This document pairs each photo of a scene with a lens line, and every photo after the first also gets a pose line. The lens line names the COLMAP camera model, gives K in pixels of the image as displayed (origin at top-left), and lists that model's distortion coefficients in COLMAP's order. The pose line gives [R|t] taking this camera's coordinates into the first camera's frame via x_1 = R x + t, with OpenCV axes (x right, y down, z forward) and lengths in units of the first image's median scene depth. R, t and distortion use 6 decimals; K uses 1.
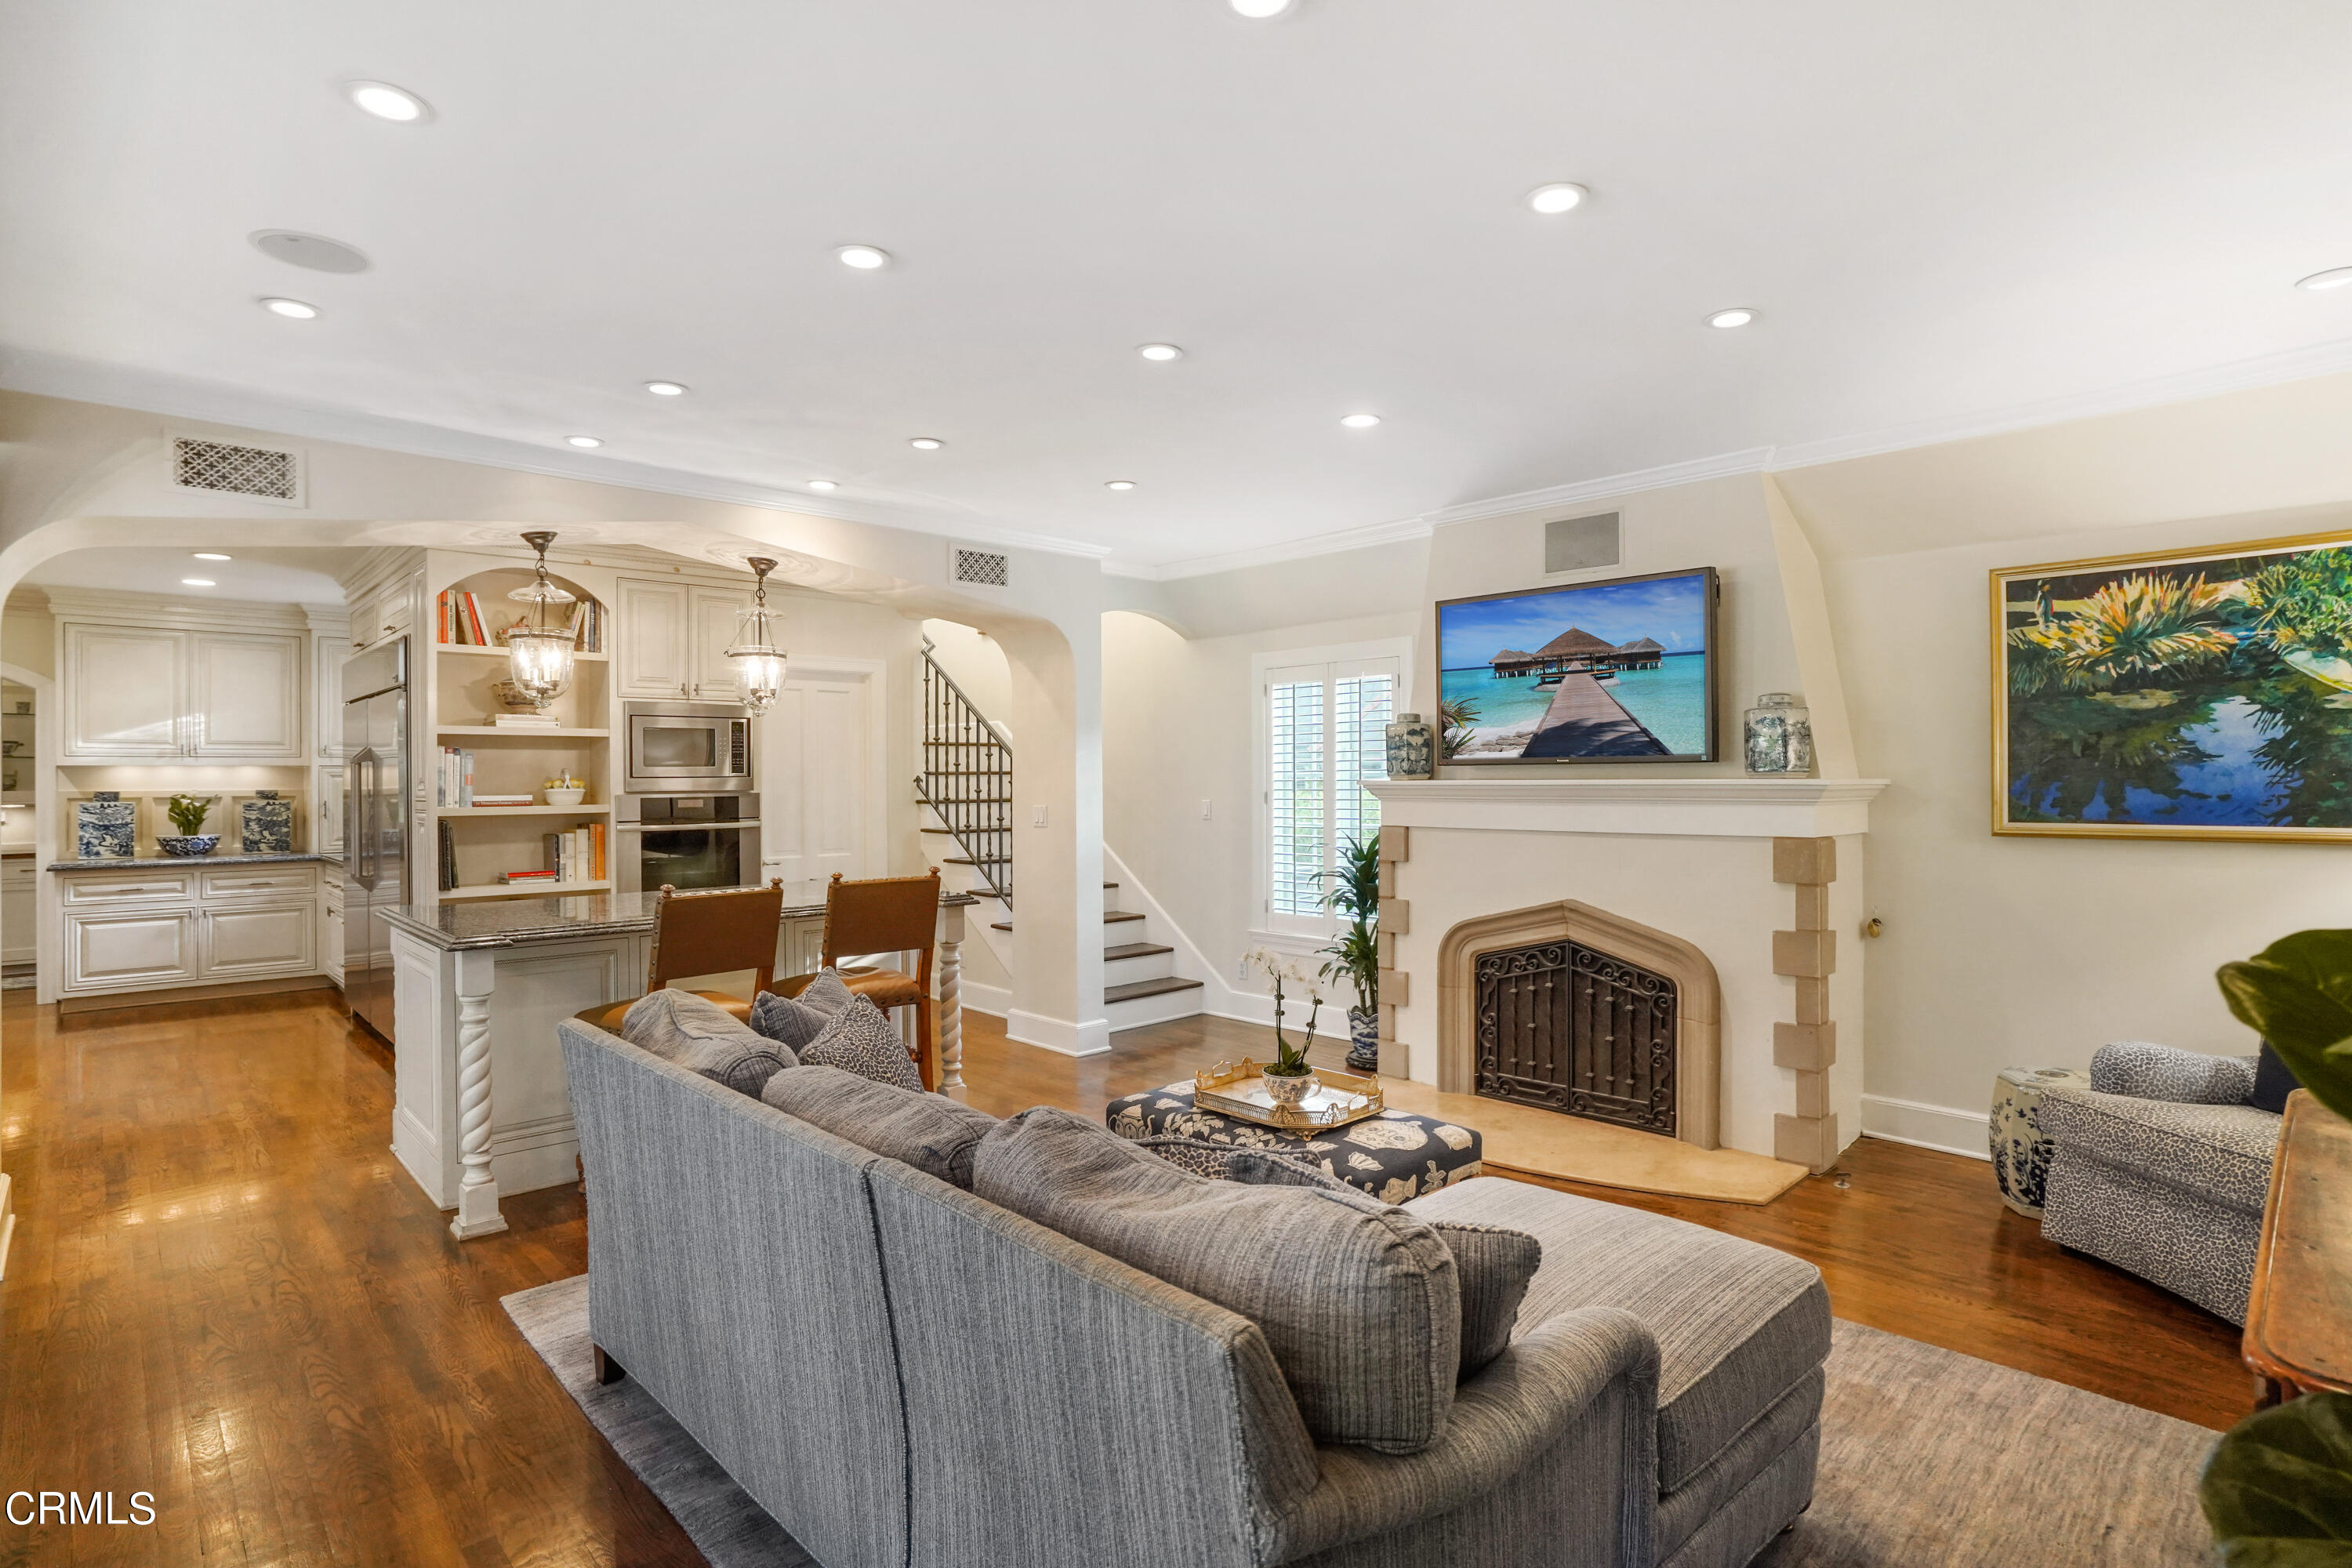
lens RADIAL K [[1208.9, 0, 1174.0], [0, 1208.9, 743.9], [0, 0, 1]] dist [0.002597, 0.000941]
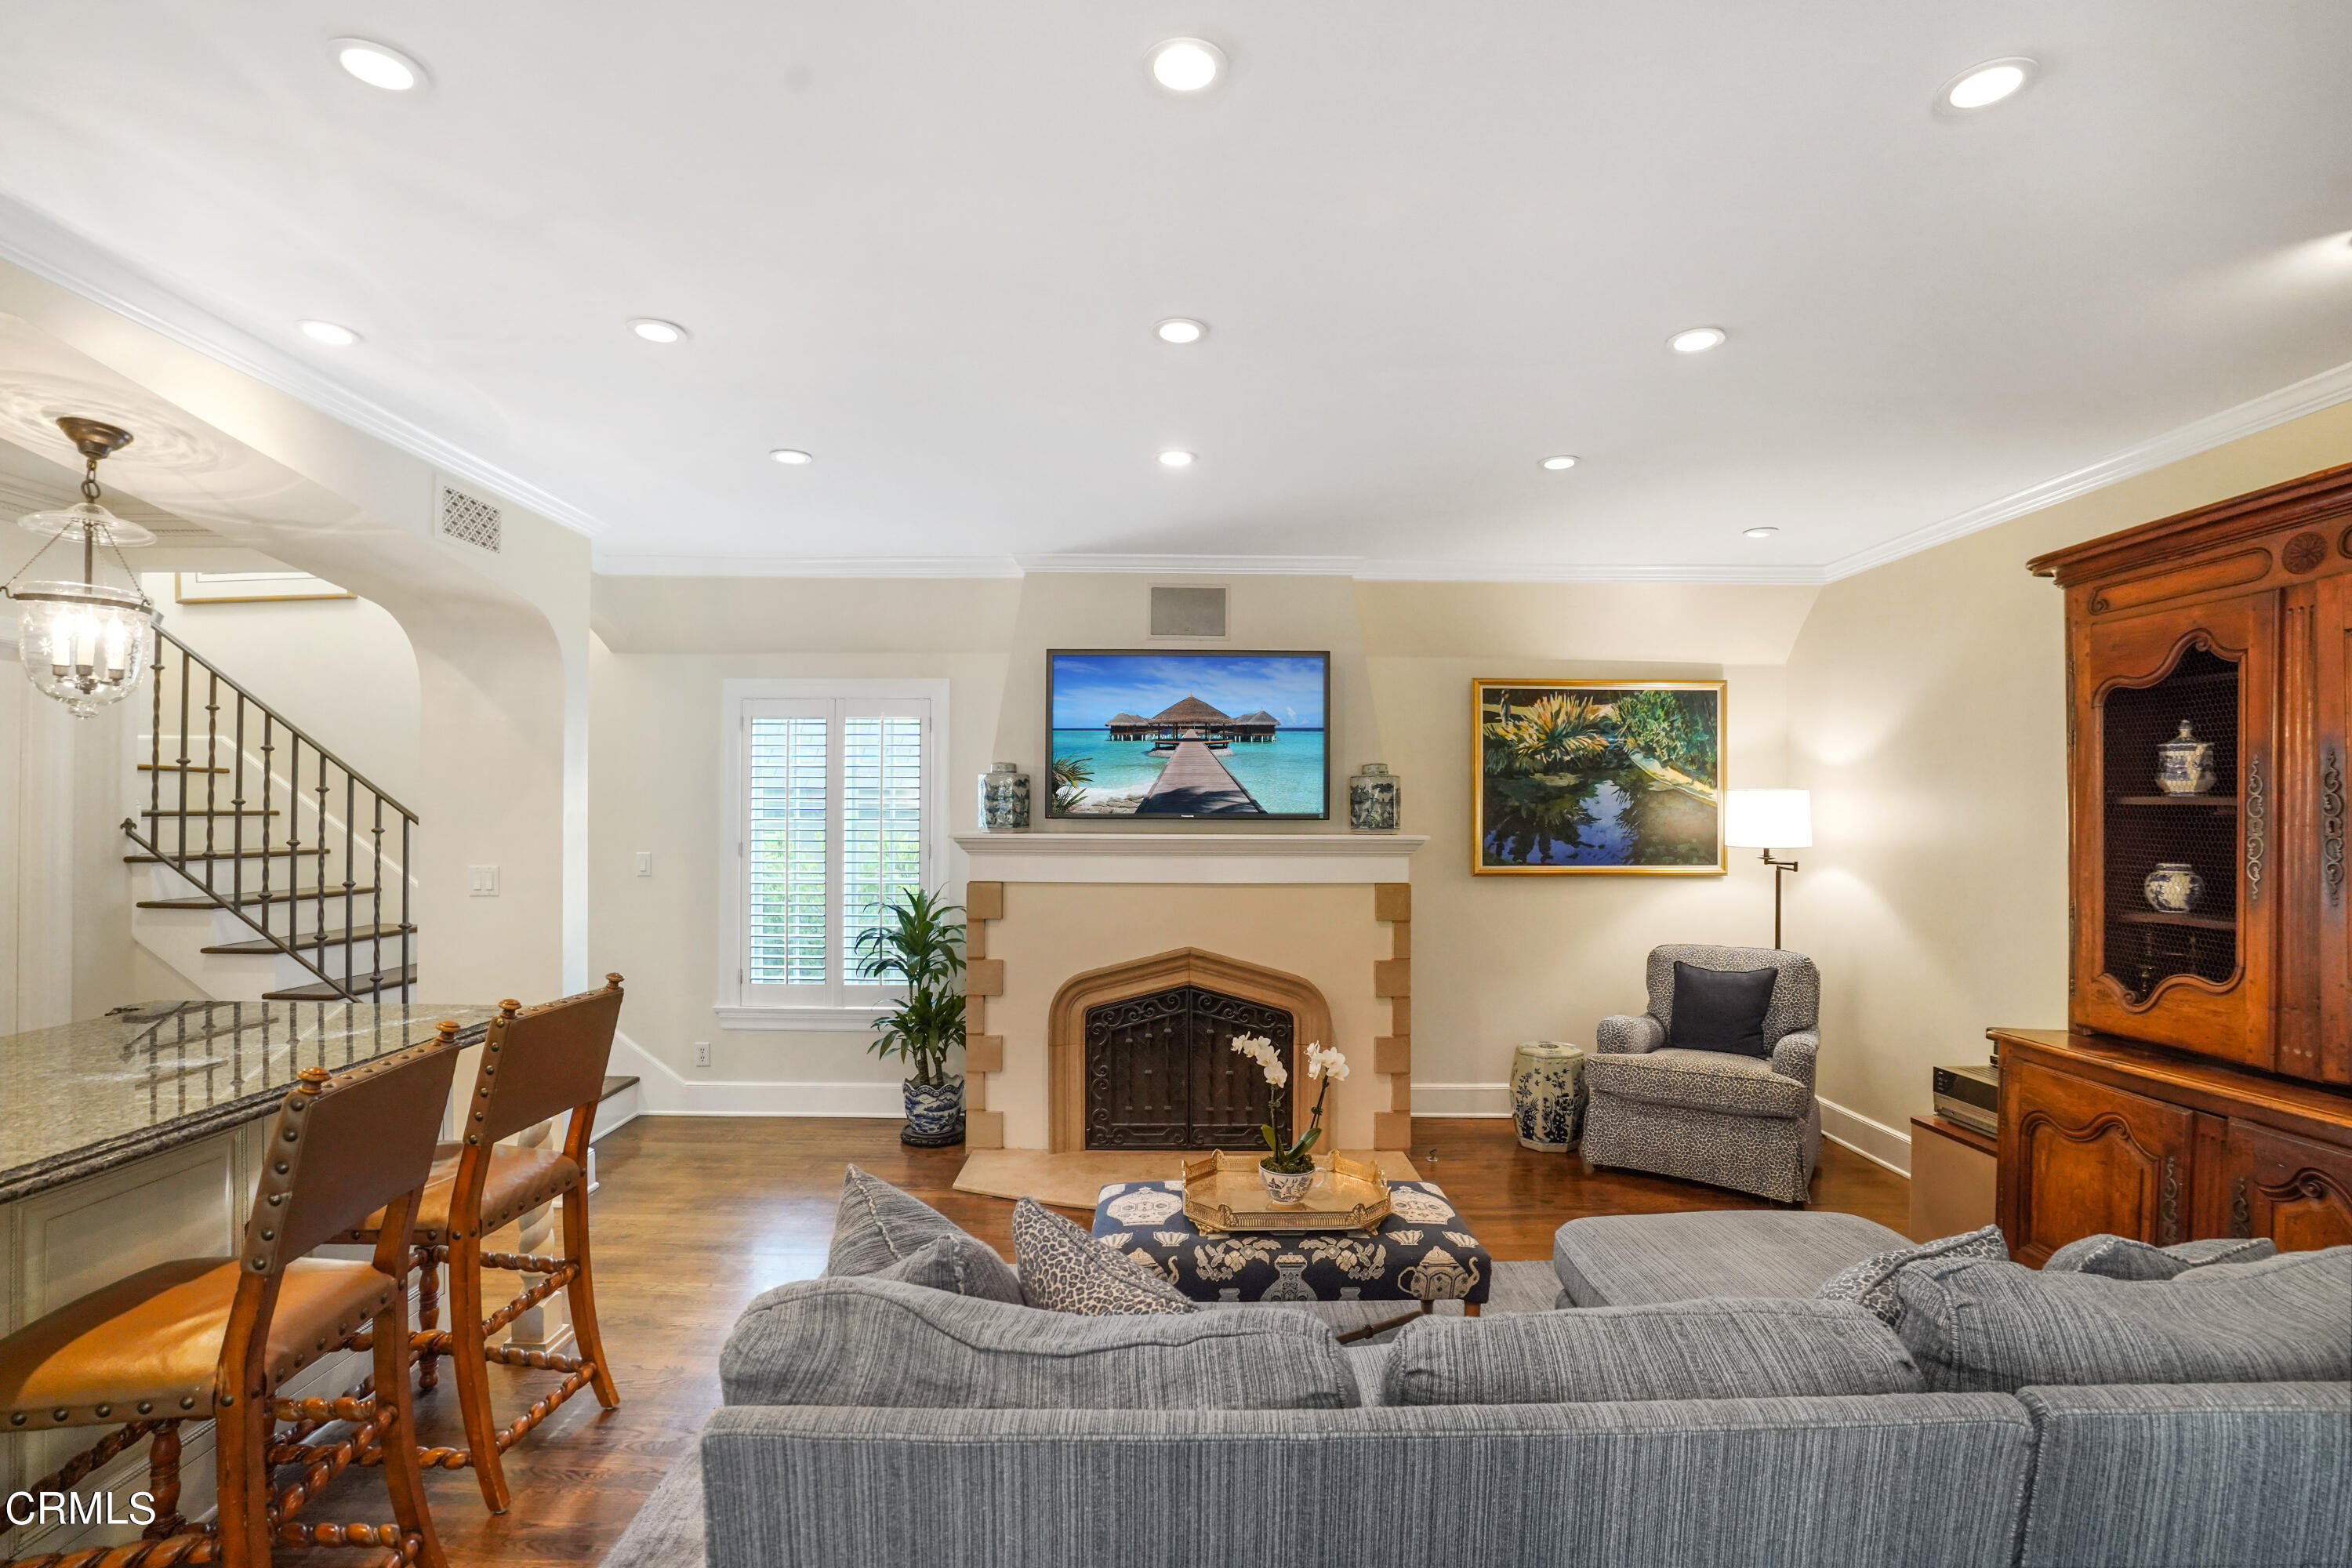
lens RADIAL K [[1120.3, 0, 1183.4], [0, 1120.3, 778.7], [0, 0, 1]] dist [-0.061622, 0.022086]
pose [[0.684269, 0.033001, 0.728482, -0.427436], [-0.029557, 0.999410, -0.017511, -0.000927], [-0.728630, -0.009549, 0.684841, 0.366801]]
